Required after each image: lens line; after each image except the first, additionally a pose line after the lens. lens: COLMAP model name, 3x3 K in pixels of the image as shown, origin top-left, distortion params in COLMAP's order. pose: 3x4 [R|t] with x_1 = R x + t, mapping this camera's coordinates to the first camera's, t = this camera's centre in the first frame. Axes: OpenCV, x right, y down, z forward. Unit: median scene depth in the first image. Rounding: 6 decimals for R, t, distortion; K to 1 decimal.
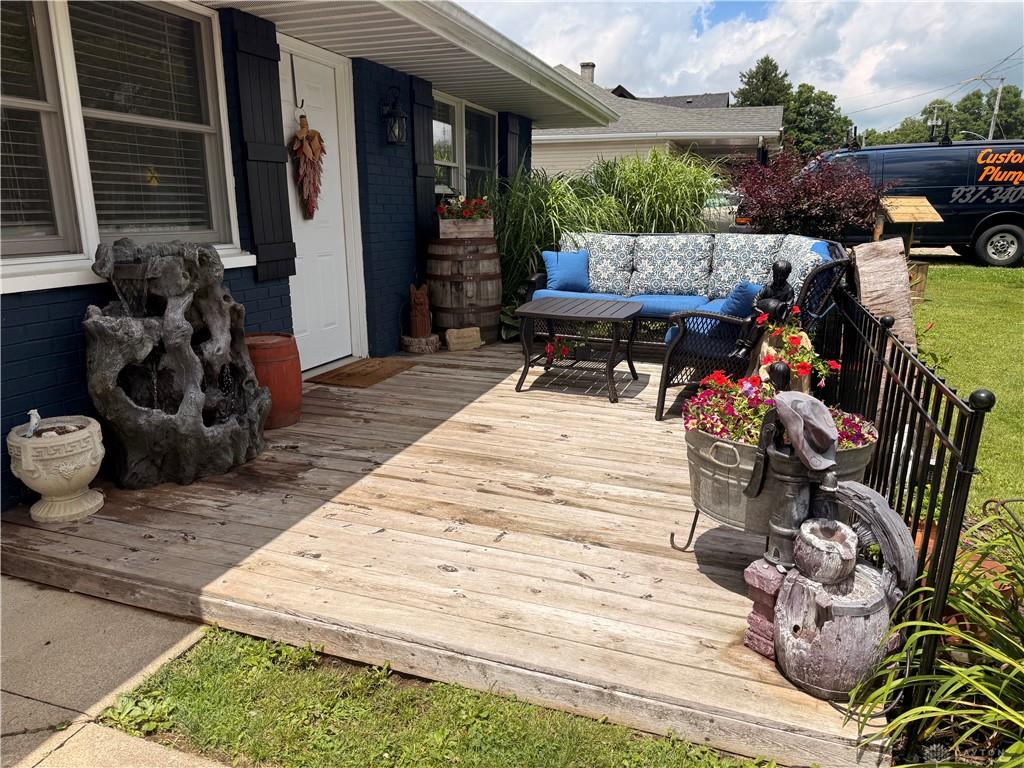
lens RADIAL K [[713.7, 0, 527.1], [0, 713.7, 387.3], [0, 0, 1]] dist [0.044999, -0.052962]
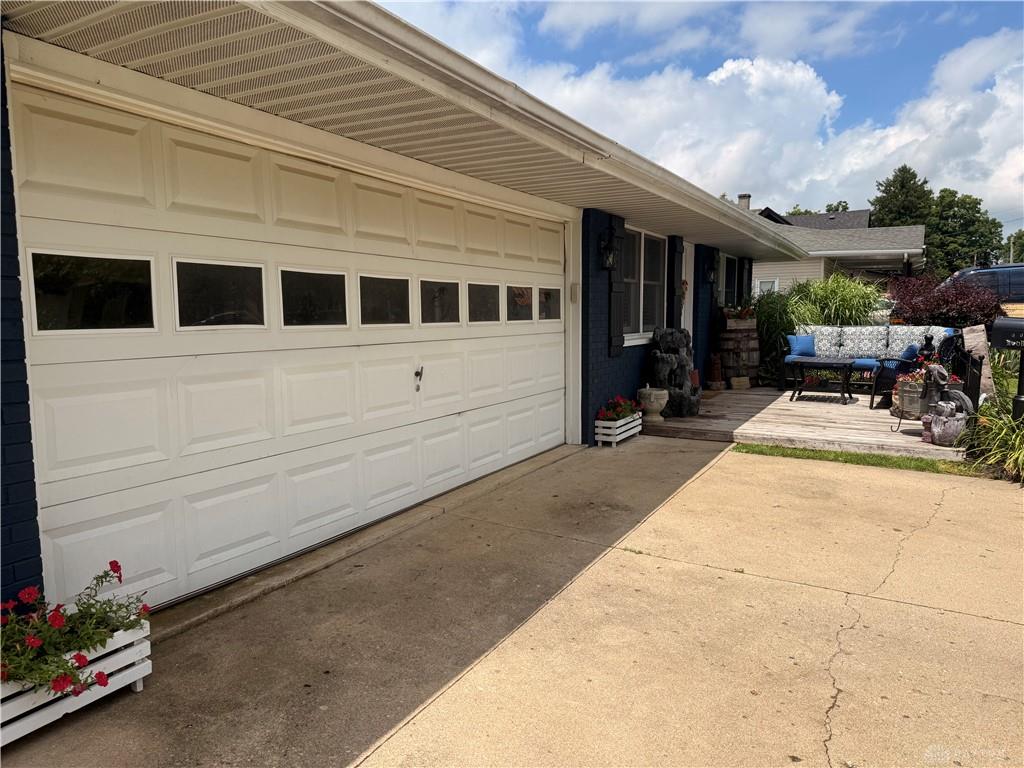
lens RADIAL K [[714.1, 0, 511.9], [0, 714.1, 373.6], [0, 0, 1]] dist [0.043761, -0.056149]
pose [[0.981700, 0.007578, -0.190283, -0.314540], [-0.037799, 0.987081, -0.155702, 0.216590], [0.186645, 0.160045, 0.969304, -0.891981]]
